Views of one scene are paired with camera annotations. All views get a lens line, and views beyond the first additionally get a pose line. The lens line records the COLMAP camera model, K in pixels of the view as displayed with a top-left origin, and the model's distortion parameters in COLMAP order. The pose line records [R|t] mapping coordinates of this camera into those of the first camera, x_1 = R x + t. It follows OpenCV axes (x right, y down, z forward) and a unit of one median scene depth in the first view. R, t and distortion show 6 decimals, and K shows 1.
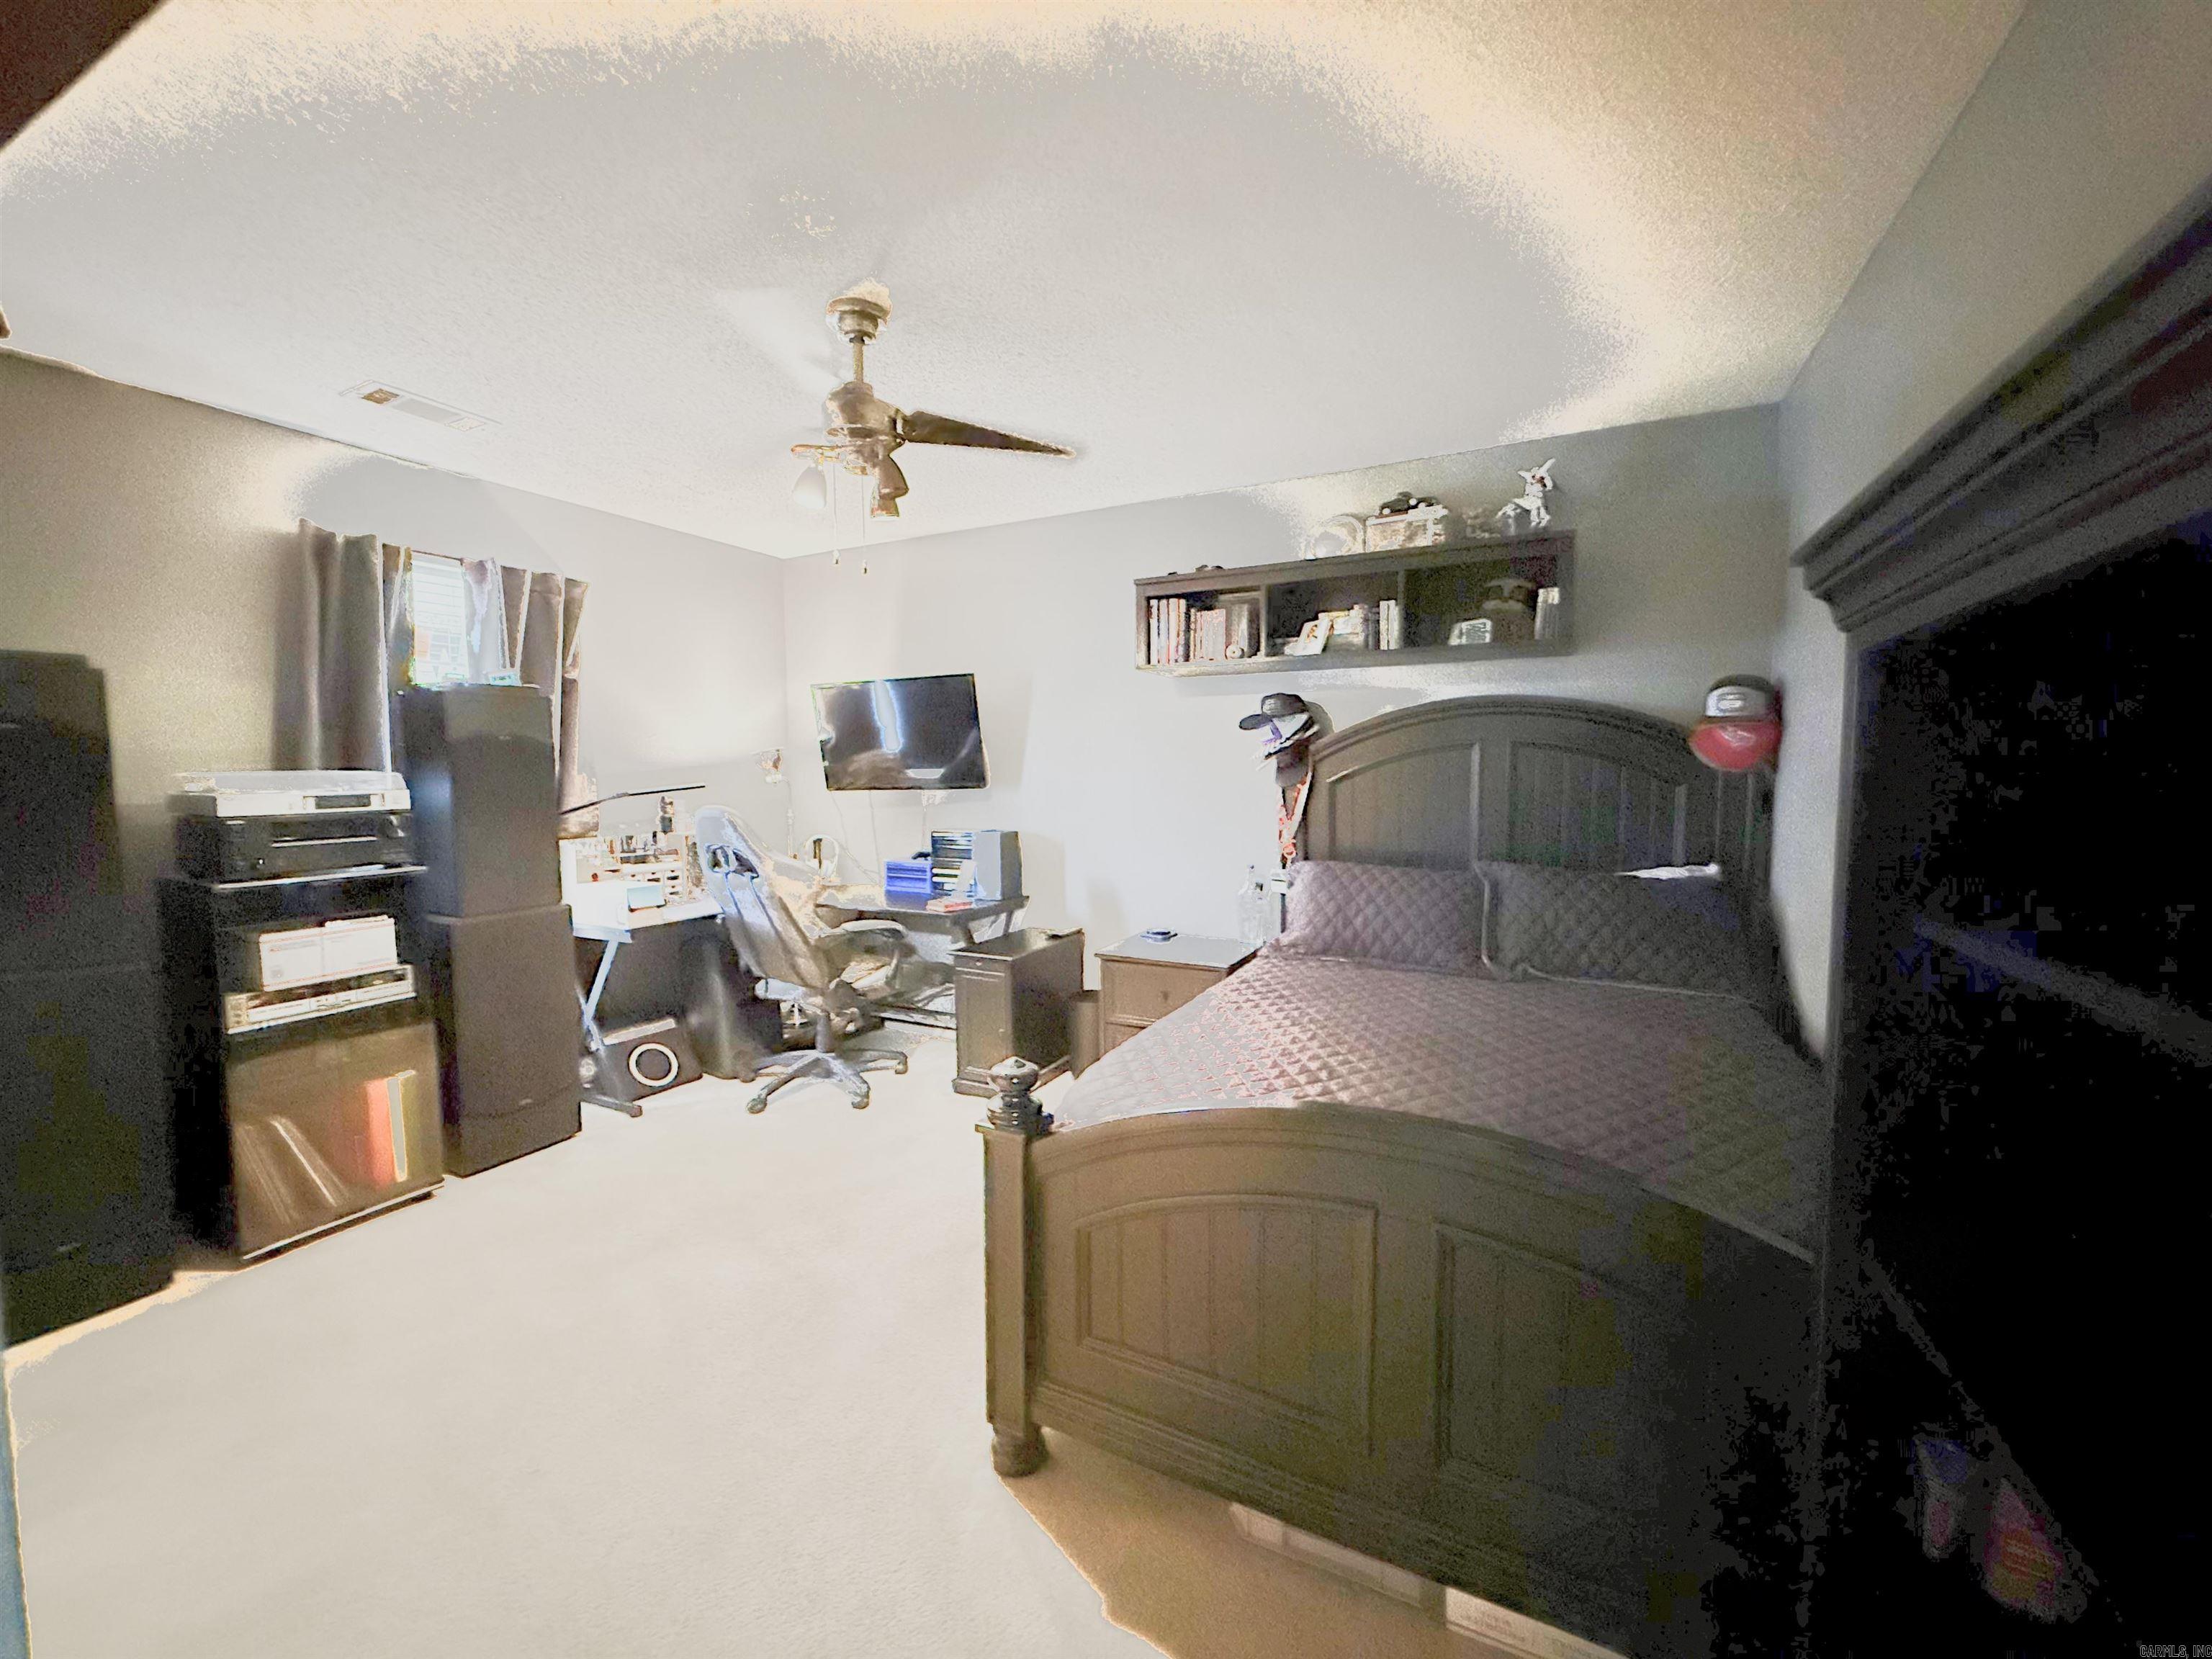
lens RADIAL K [[883.2, 0, 1109.9], [0, 883.2, 832.4], [0, 0, 1]] dist [0.000138, 0.000127]
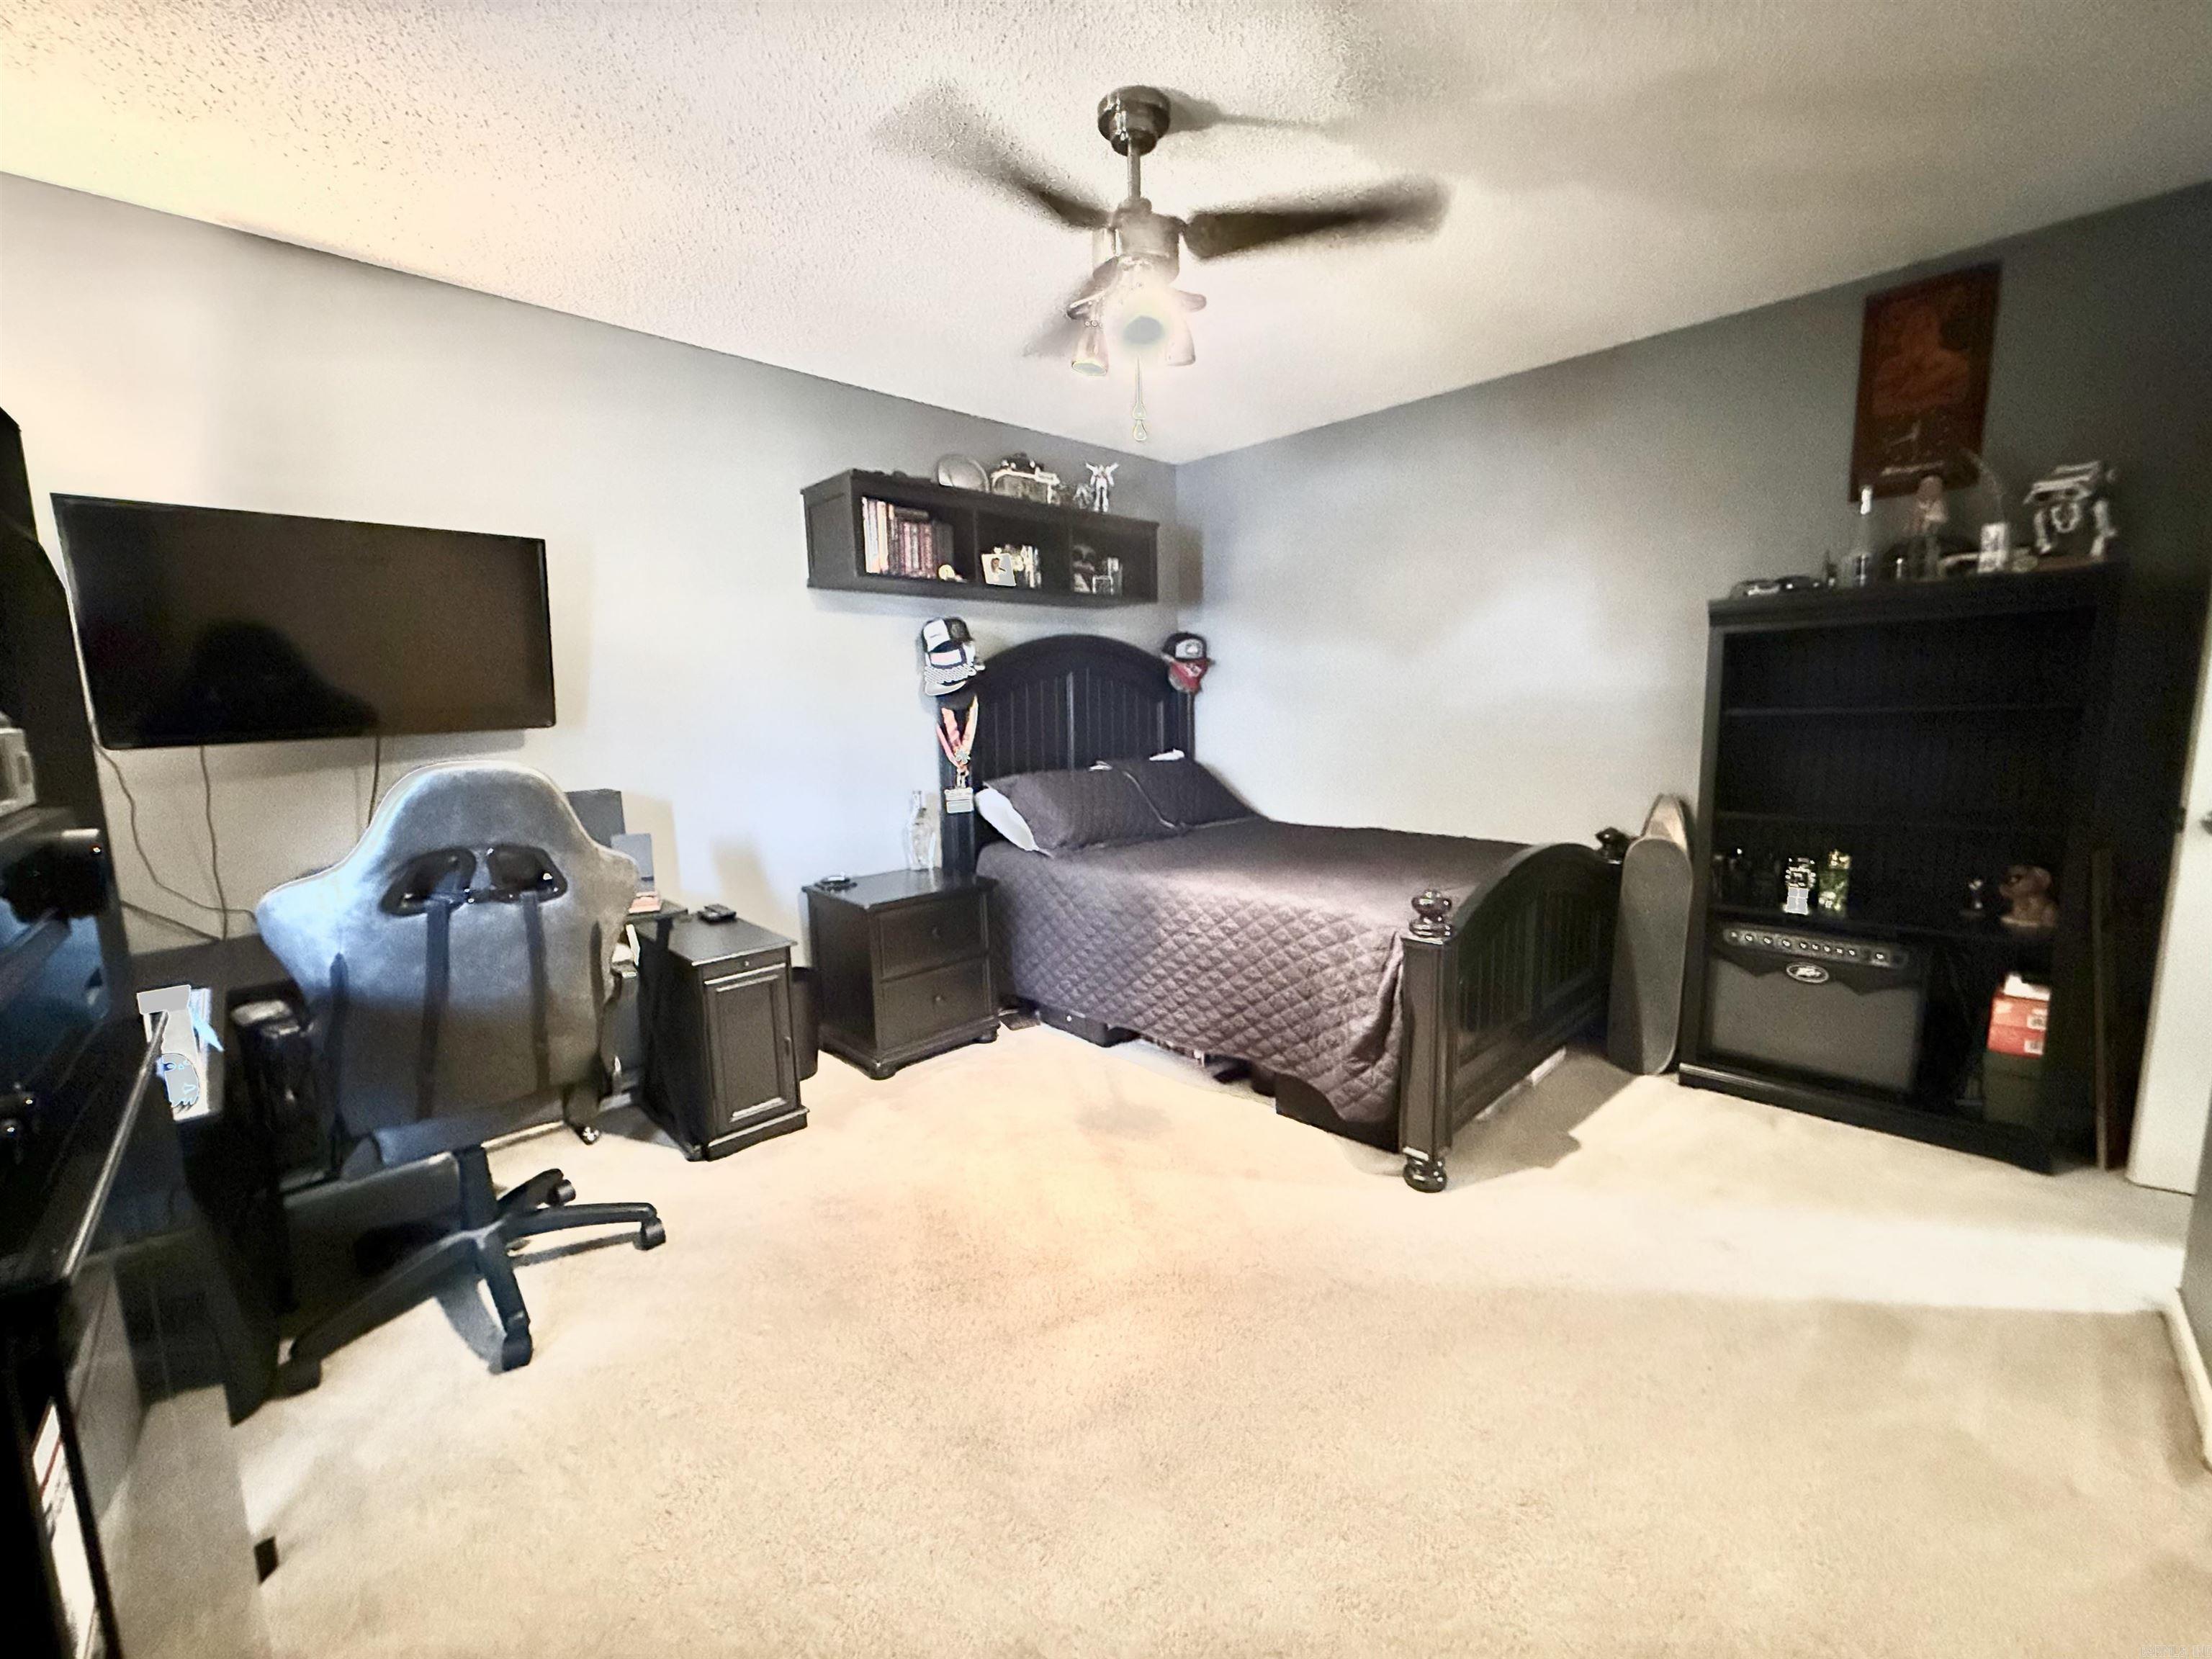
lens RADIAL K [[883.2, 0, 1108.6], [0, 883.2, 823.1], [0, 0, 1]] dist [0.000138, 0.000127]
pose [[0.314248, -0.135323, 0.939647, -0.802202], [0.085207, 0.989814, 0.114052, -0.025112], [-0.945509, 0.044224, 0.322578, 0.545537]]
